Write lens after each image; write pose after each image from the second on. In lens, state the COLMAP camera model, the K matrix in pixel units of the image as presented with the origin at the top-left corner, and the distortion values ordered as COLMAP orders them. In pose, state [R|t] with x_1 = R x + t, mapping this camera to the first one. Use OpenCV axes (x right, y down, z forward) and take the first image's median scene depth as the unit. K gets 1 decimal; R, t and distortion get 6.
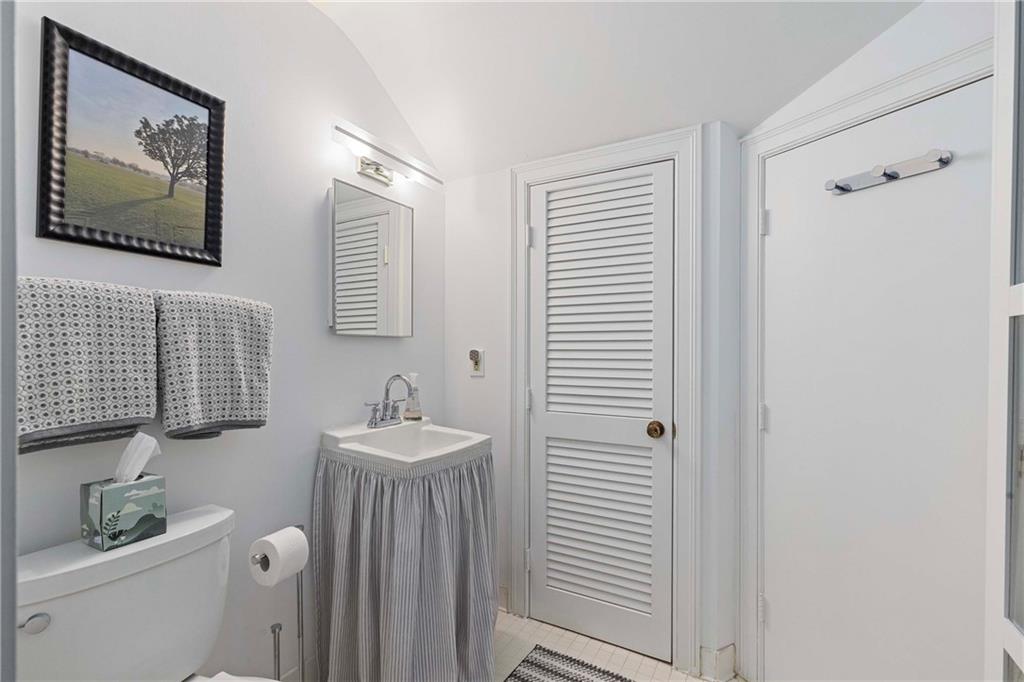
lens RADIAL K [[460.2, 0, 514.4], [0, 460.2, 345.0], [0, 0, 1]] dist [0.000140, -0.000311]
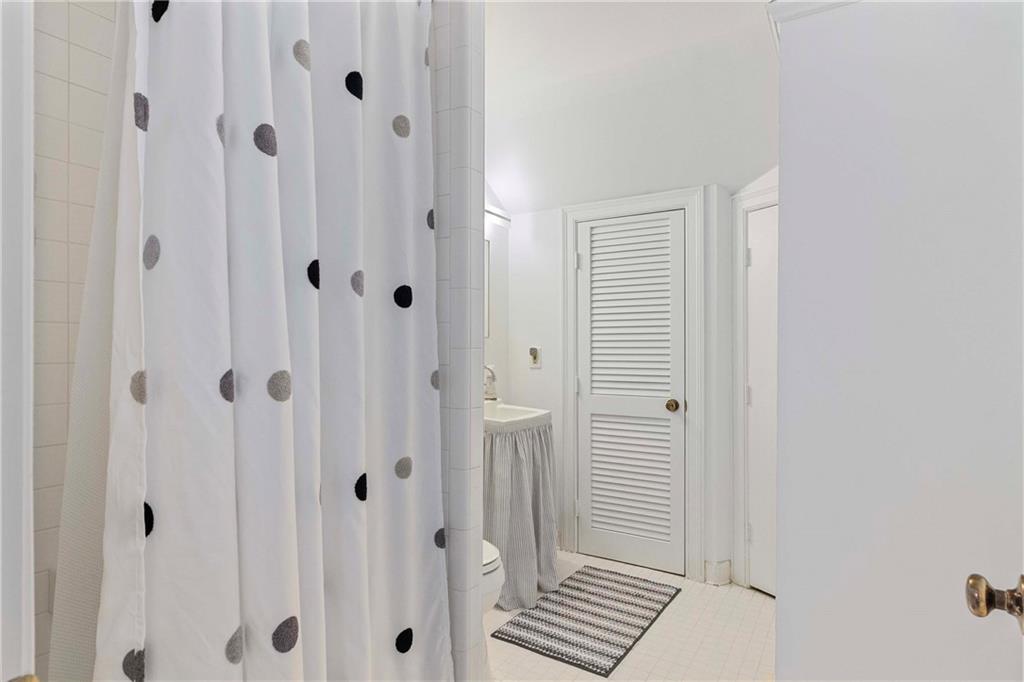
lens RADIAL K [[551.9, 0, 508.2], [0, 551.9, 341.4], [0, 0, 1]] dist [0.004543, 0.000307]
pose [[0.998625, -0.004694, -0.052204, -0.090371], [0.004836, 0.999985, 0.002593, -0.012522], [0.052191, -0.002842, 0.998633, -0.636588]]
